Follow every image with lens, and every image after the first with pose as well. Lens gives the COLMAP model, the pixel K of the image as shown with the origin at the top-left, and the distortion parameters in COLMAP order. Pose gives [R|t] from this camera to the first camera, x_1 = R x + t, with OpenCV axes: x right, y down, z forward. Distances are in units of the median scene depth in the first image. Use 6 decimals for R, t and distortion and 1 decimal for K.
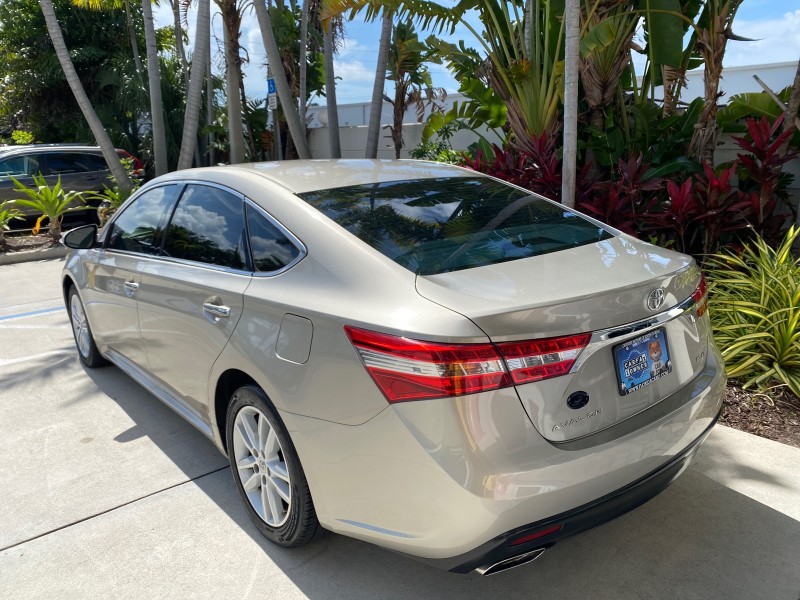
lens RADIAL K [[616.3, 0, 397.5], [0, 616.3, 299.5], [0, 0, 1]] dist [0.015596, -0.017993]
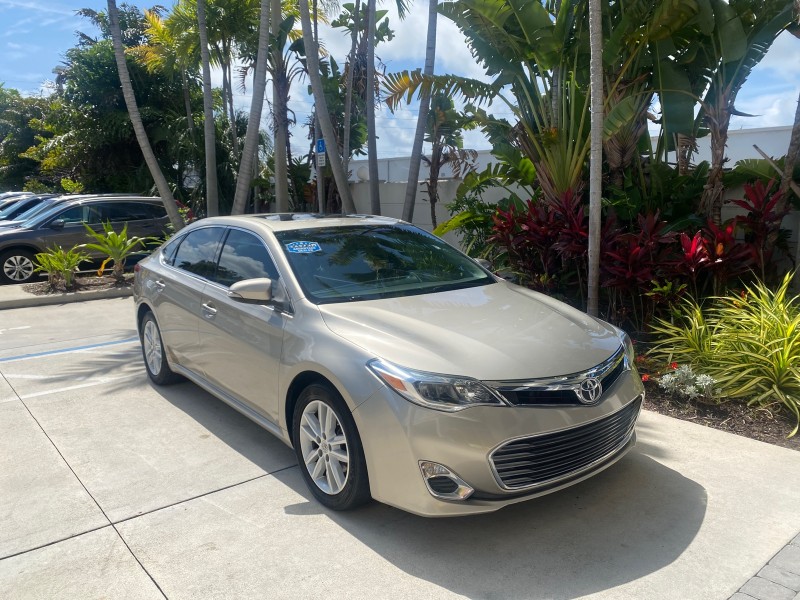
lens RADIAL K [[616.3, 0, 401.4], [0, 616.3, 302.2], [0, 0, 1]] dist [0.015596, -0.017993]
pose [[0.999741, 0.014740, -0.017355, -0.074916], [-0.016029, 0.996930, -0.076638, 0.038889], [0.016172, 0.076897, 0.996908, -0.178207]]
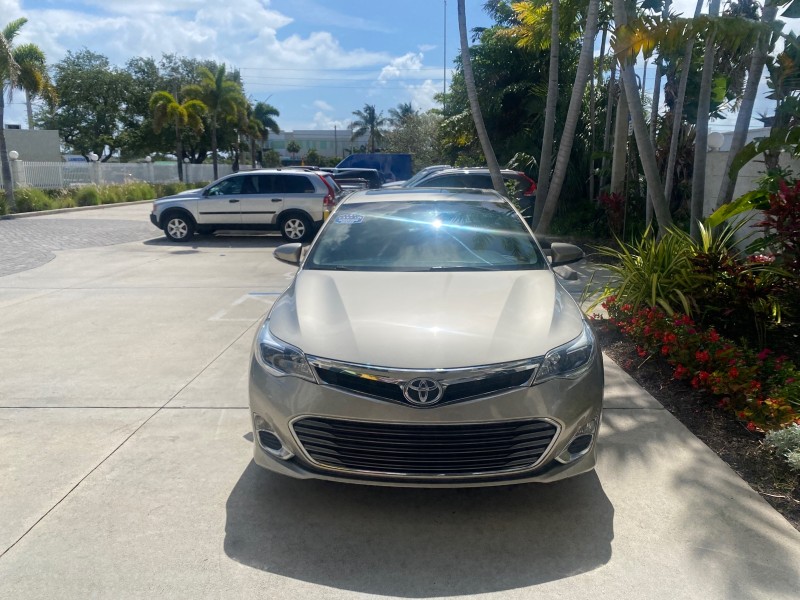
lens RADIAL K [[616.3, 0, 399.2], [0, 616.3, 297.8], [0, 0, 1]] dist [0.015596, -0.017993]
pose [[0.742032, 0.147426, -0.653952, 0.471707], [-0.168810, 0.985175, 0.030549, -0.024167], [0.648761, 0.087725, 0.755919, 0.013950]]
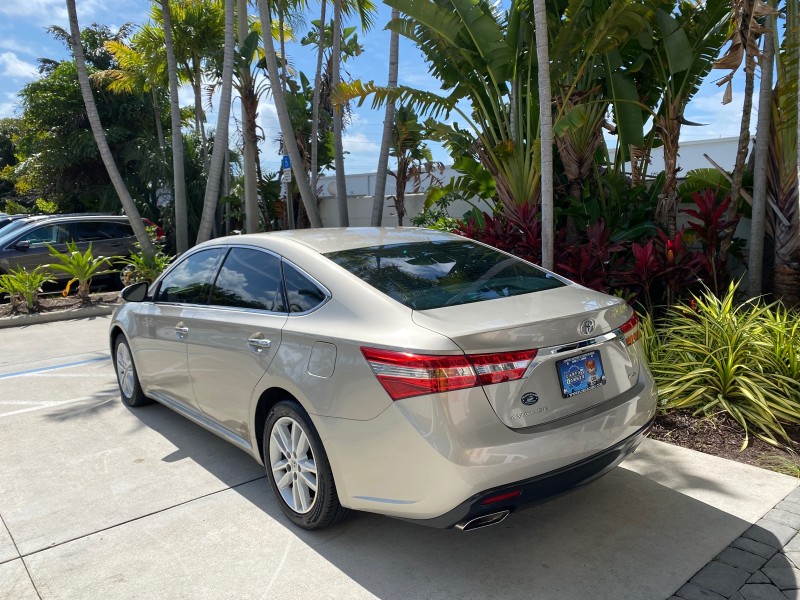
lens RADIAL K [[616.3, 0, 400.2], [0, 616.3, 300.9], [0, 0, 1]] dist [0.015596, -0.017993]
pose [[0.999983, -0.005654, -0.001728, 0.002411], [0.005450, 0.994874, -0.100973, 0.034100], [0.002290, 0.100962, 0.994888, -0.163384]]
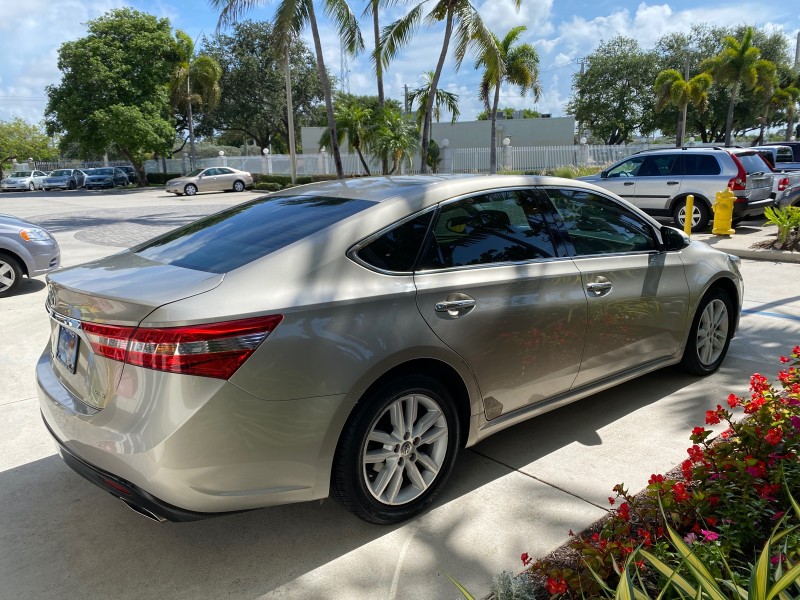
lens RADIAL K [[616.3, 0, 400.7], [0, 616.3, 295.9], [0, 0, 1]] dist [0.015596, -0.017993]
pose [[0.003455, 0.229580, -0.973284, 0.758090], [-0.211371, 0.951466, 0.223684, -0.195263], [0.977400, 0.204951, 0.051815, 0.698048]]
